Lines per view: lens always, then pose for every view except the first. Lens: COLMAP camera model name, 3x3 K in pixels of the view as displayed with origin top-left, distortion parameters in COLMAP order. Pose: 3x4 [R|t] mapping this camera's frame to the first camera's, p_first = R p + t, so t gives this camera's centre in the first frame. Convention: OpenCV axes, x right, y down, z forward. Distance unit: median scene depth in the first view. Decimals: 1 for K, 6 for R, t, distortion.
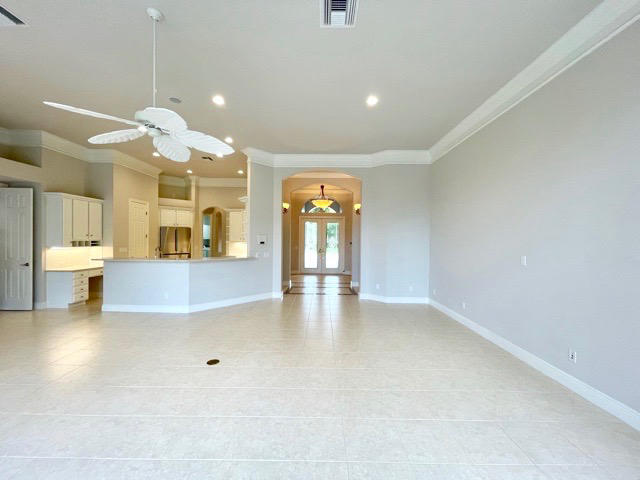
lens RADIAL K [[258.7, 0, 321.1], [0, 258.7, 241.7], [0, 0, 1]] dist [-0.001581, 0.000266]
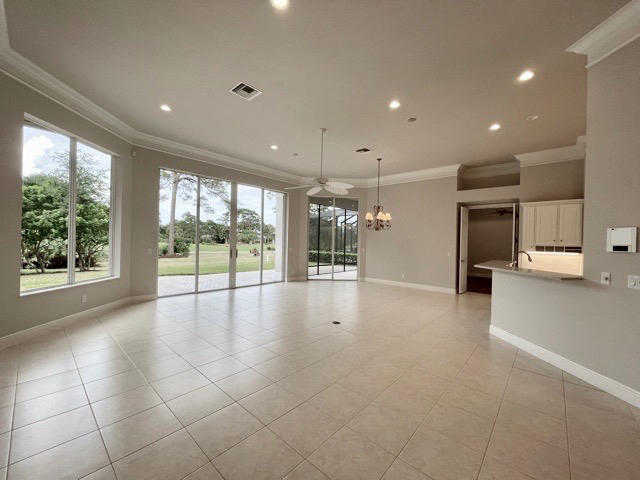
lens RADIAL K [[258.7, 0, 318.9], [0, 258.7, 239.7], [0, 0, 1]] dist [-0.001581, 0.000266]
pose [[-0.663716, -0.029579, -0.747400, 0.356797], [-0.039649, 0.999204, -0.004335, 0.010726], [0.746933, 0.026757, -0.664360, 0.920144]]
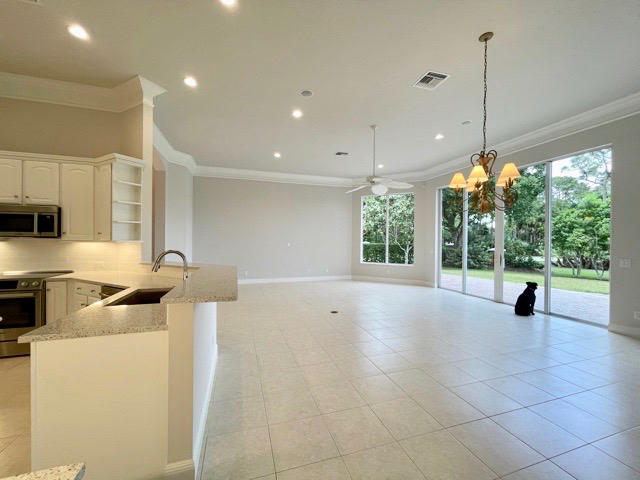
lens RADIAL K [[258.7, 0, 320.0], [0, 258.7, 240.4], [0, 0, 1]] dist [-0.001581, 0.000266]
pose [[-0.301373, -0.014784, 0.953392, -0.950465], [0.001088, 0.999874, 0.015849, -0.003156], [-0.953506, 0.005814, -0.301319, 0.778973]]
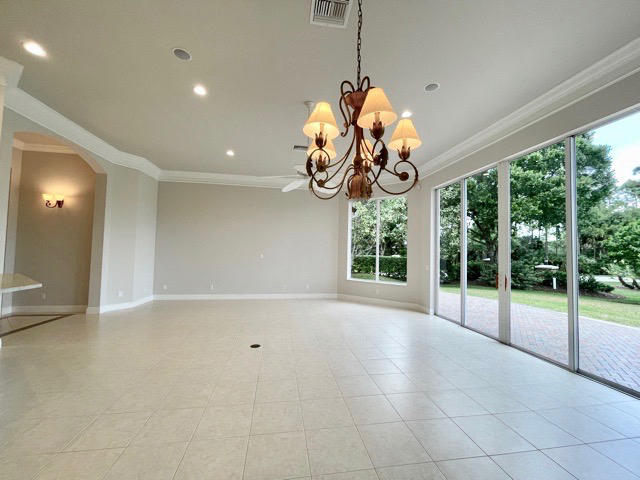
lens RADIAL K [[258.7, 0, 319.4], [0, 258.7, 240.2], [0, 0, 1]] dist [-0.001581, 0.000266]
pose [[-0.157486, 0.030717, 0.987043, -0.834476], [-0.010321, 0.999410, -0.032749, 0.002416], [-0.987467, -0.015345, -0.157076, 0.447143]]
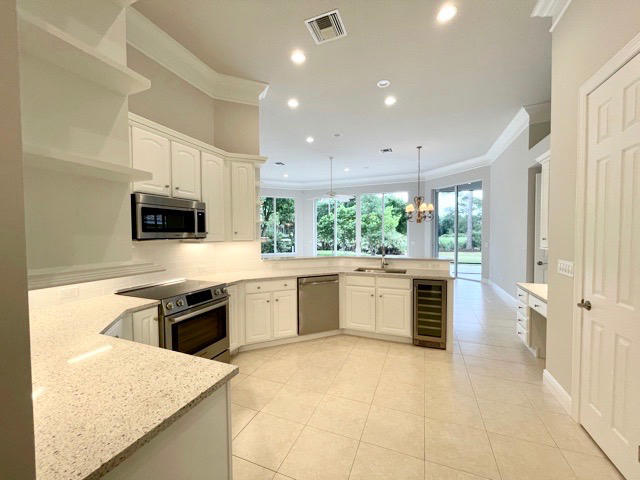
lens RADIAL K [[258.7, 0, 319.5], [0, 258.7, 240.4], [0, 0, 1]] dist [-0.001581, 0.000266]
pose [[-0.926768, -0.018204, 0.375193, -0.638662], [-0.001241, 0.998968, 0.045404, -0.018796], [-0.375633, 0.041613, -0.925834, 1.492931]]
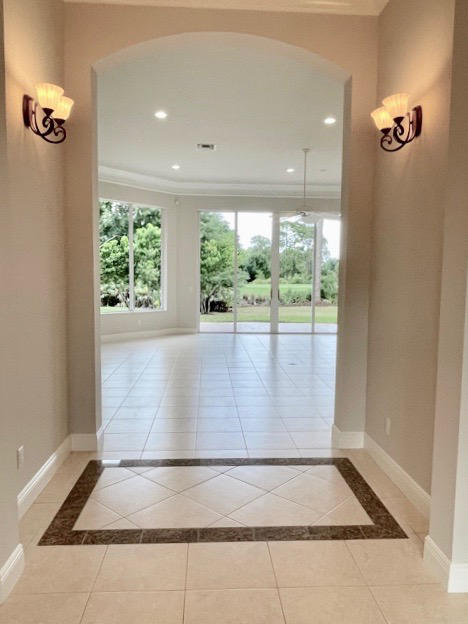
lens RADIAL K [[459.4, 0, 232.3], [0, 459.4, 314.2], [0, 0, 1]] dist [0.009069, 0.000654]
pose [[-0.997831, -0.020557, -0.062542, 0.023423], [-0.026443, 0.995145, 0.094802, -0.005570], [0.060289, 0.096250, -0.993530, 1.657650]]
